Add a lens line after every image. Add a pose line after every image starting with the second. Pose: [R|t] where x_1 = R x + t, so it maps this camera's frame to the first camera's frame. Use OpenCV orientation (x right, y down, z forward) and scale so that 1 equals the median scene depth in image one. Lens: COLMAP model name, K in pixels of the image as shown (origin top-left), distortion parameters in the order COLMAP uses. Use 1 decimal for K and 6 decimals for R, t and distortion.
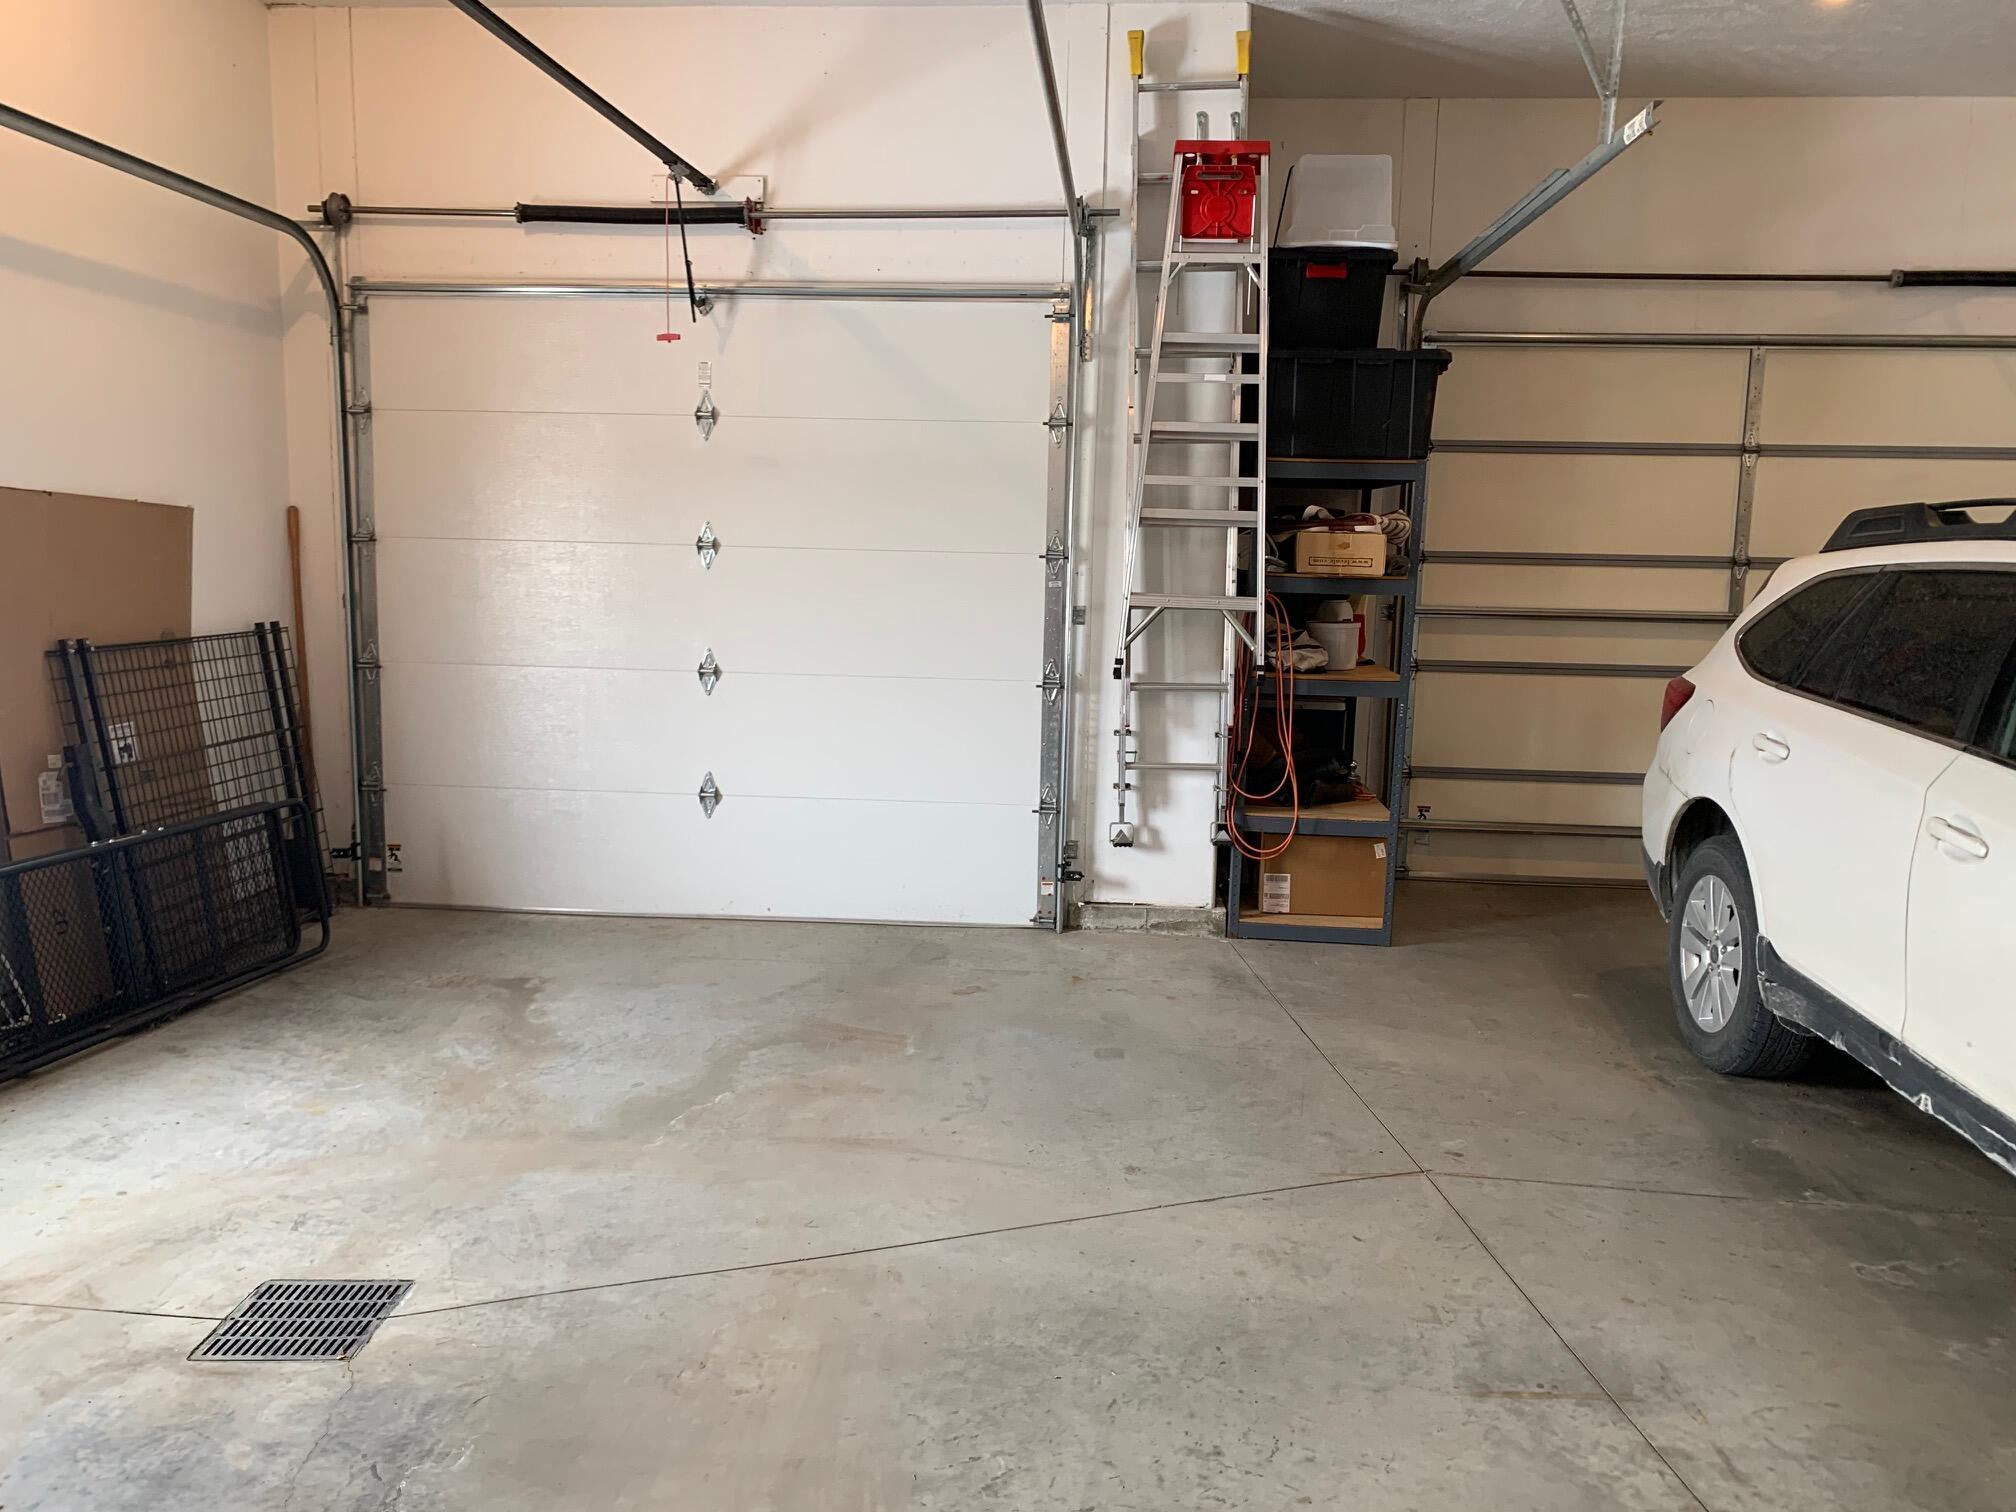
lens RADIAL K [[1522.3, 0, 1008.0], [0, 1522.3, 756.0], [0, 0, 1]] dist [0.011766, -0.014815]
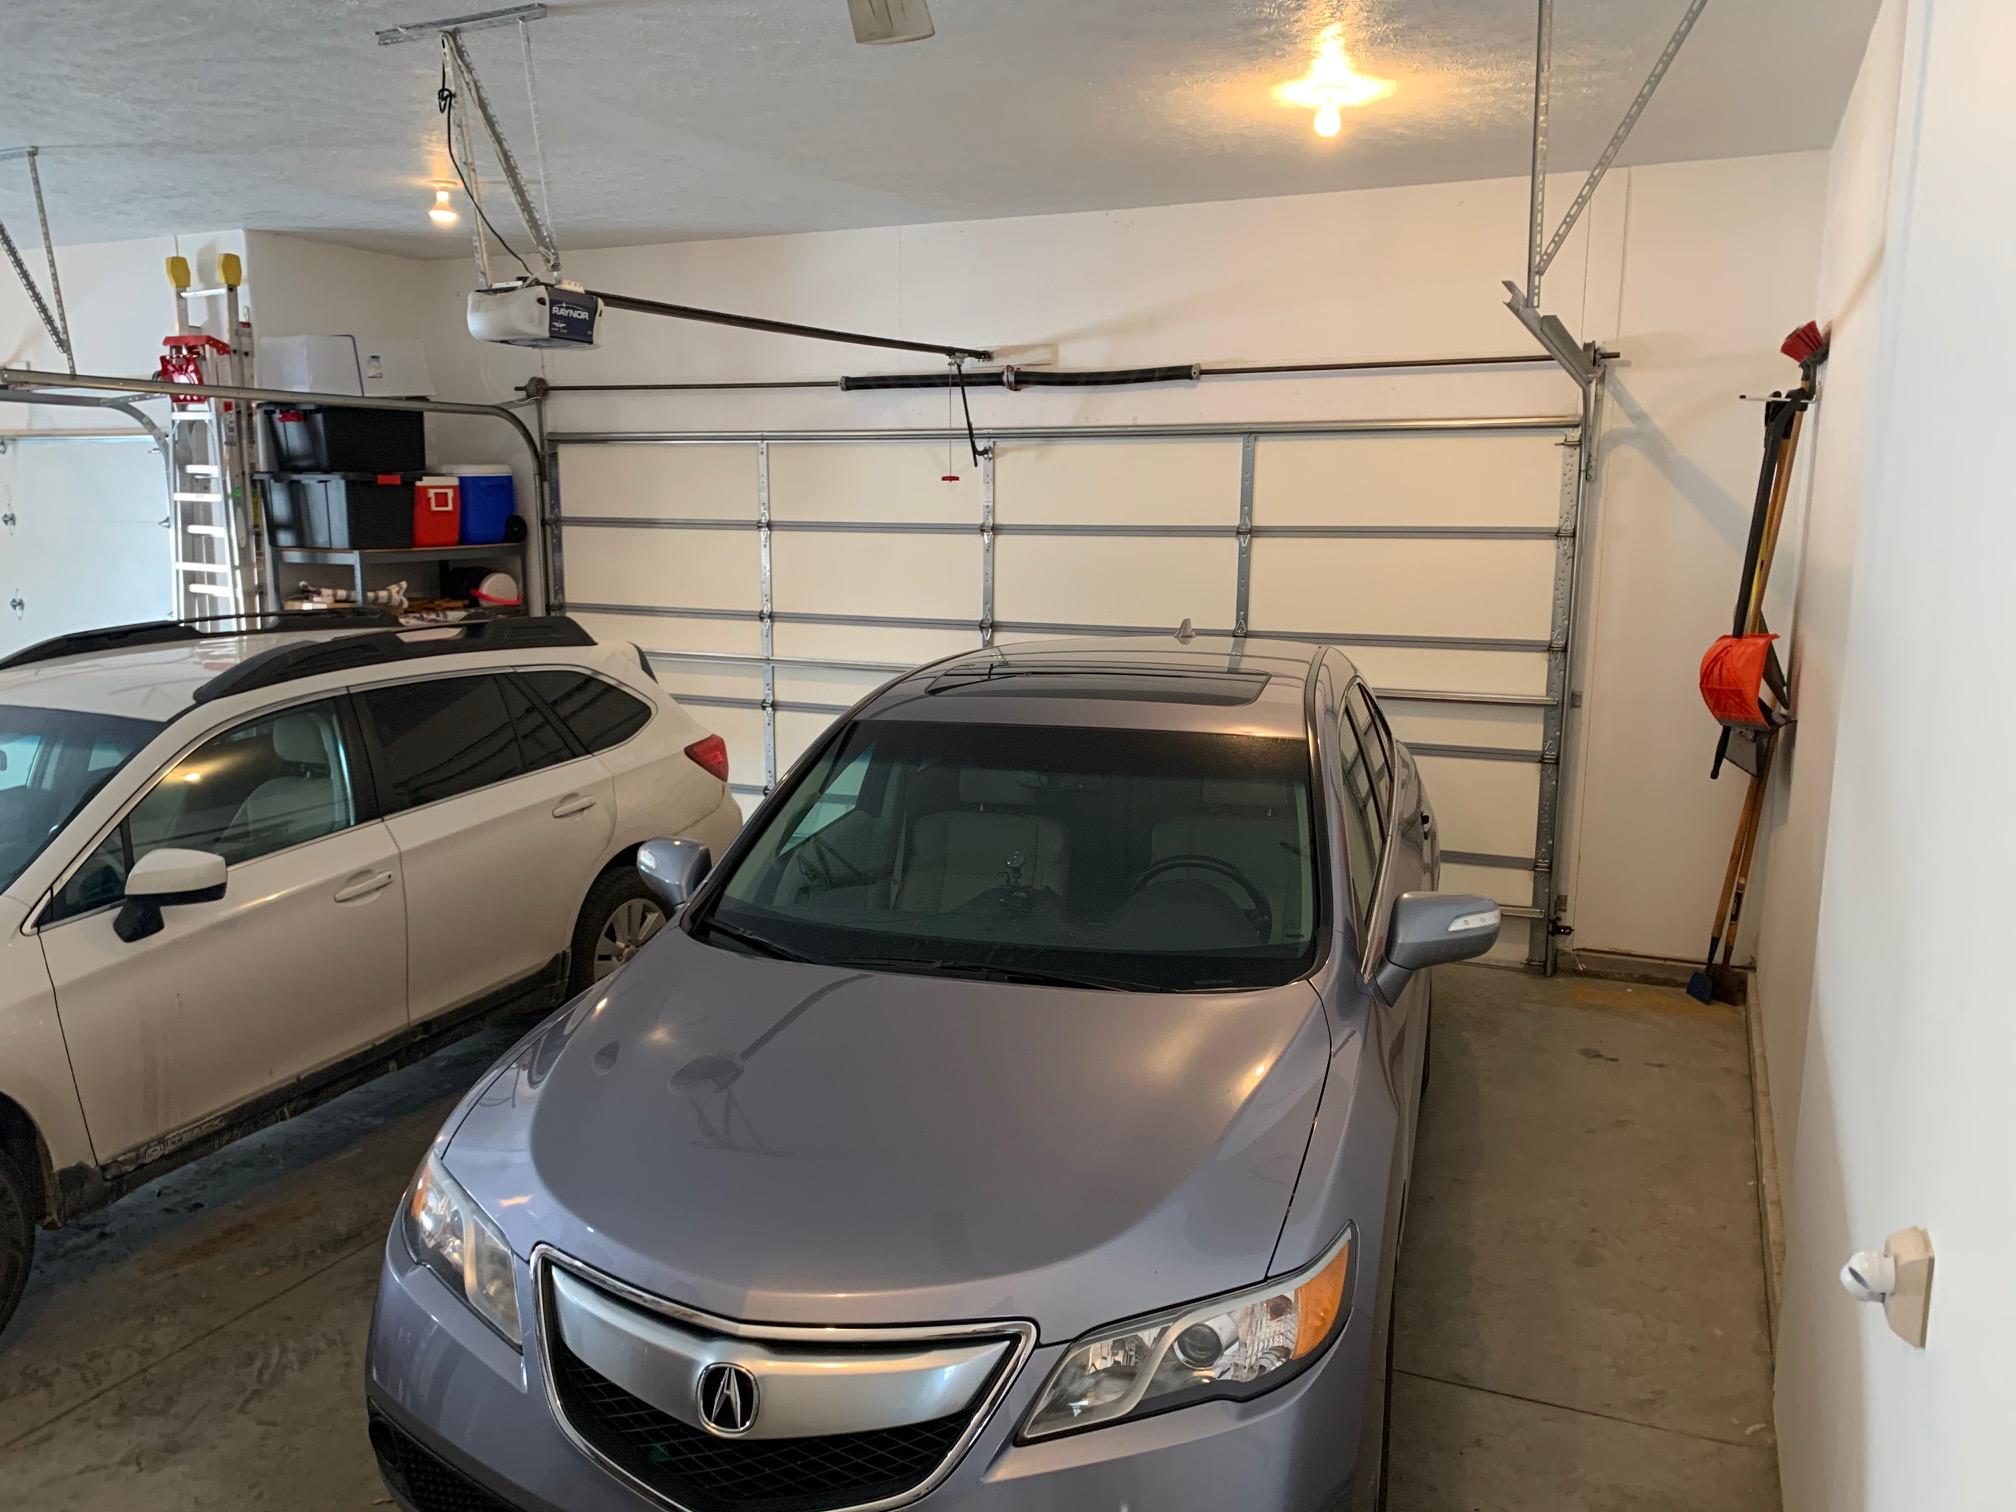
lens RADIAL K [[1522.3, 0, 1008.0], [0, 1522.3, 756.0], [0, 0, 1]] dist [0.011766, -0.014815]
pose [[0.946258, 0.036701, -0.321323, 1.659444], [-0.028708, 0.999150, 0.029580, -0.087990], [0.322136, -0.018766, 0.946507, -0.149380]]
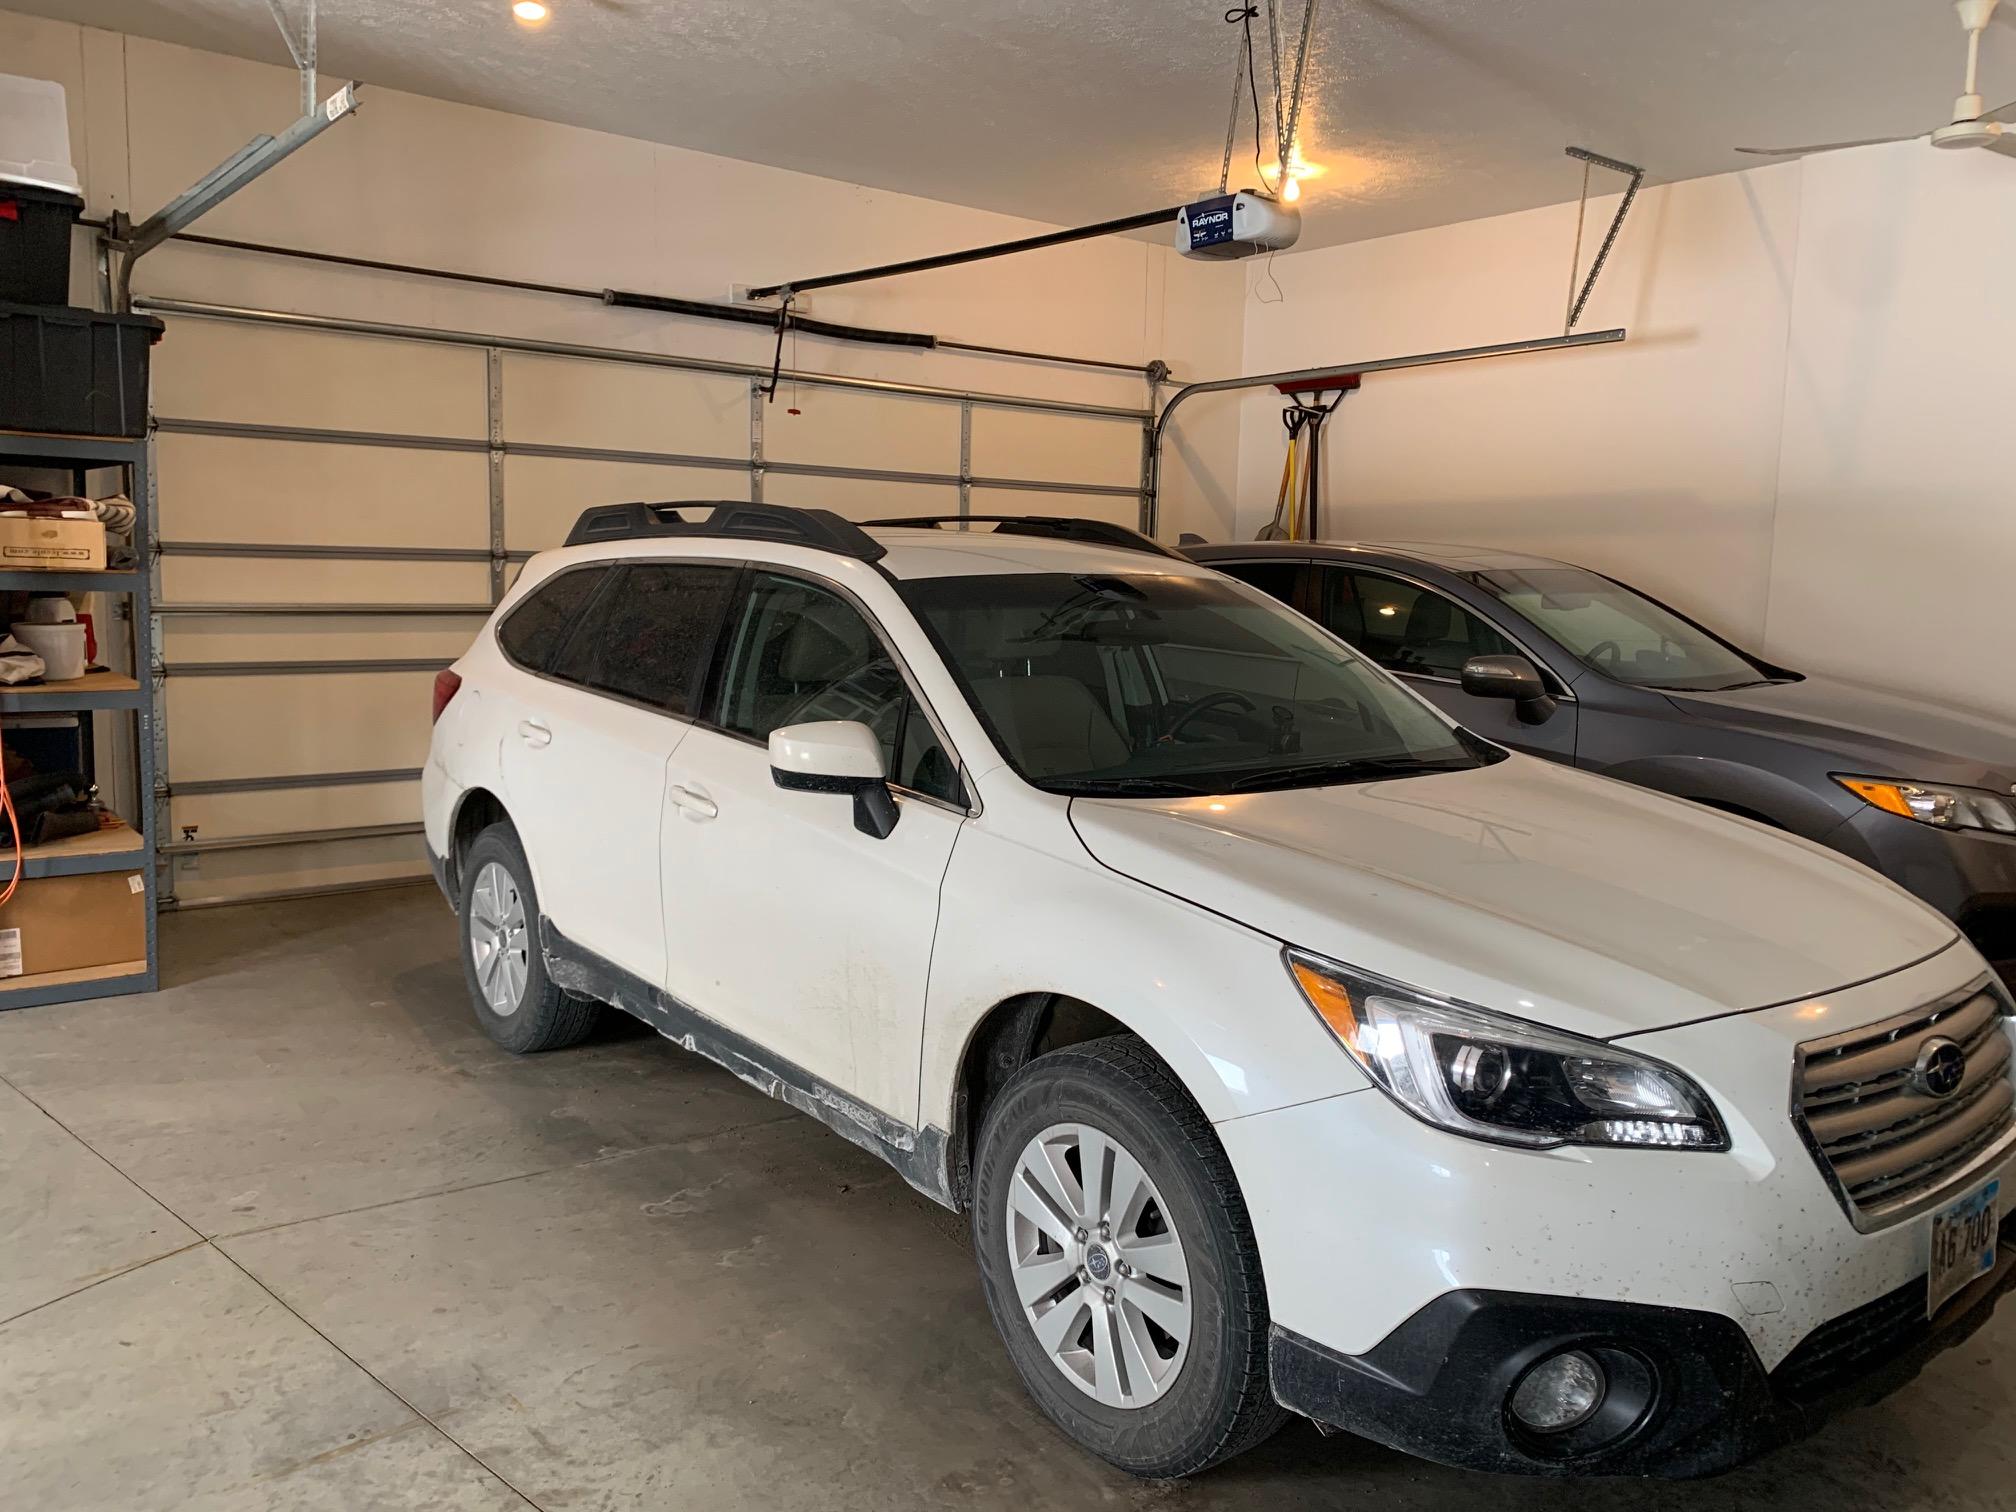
lens RADIAL K [[1526.5, 0, 1020.5], [0, 1526.5, 740.2], [0, 0, 1]] dist [0.031637, -0.047784]
pose [[0.722461, -0.080652, 0.686692, 0.020552], [0.084990, 0.996000, 0.027564, -0.001493], [-0.686168, 0.038448, 0.726426, 0.012470]]
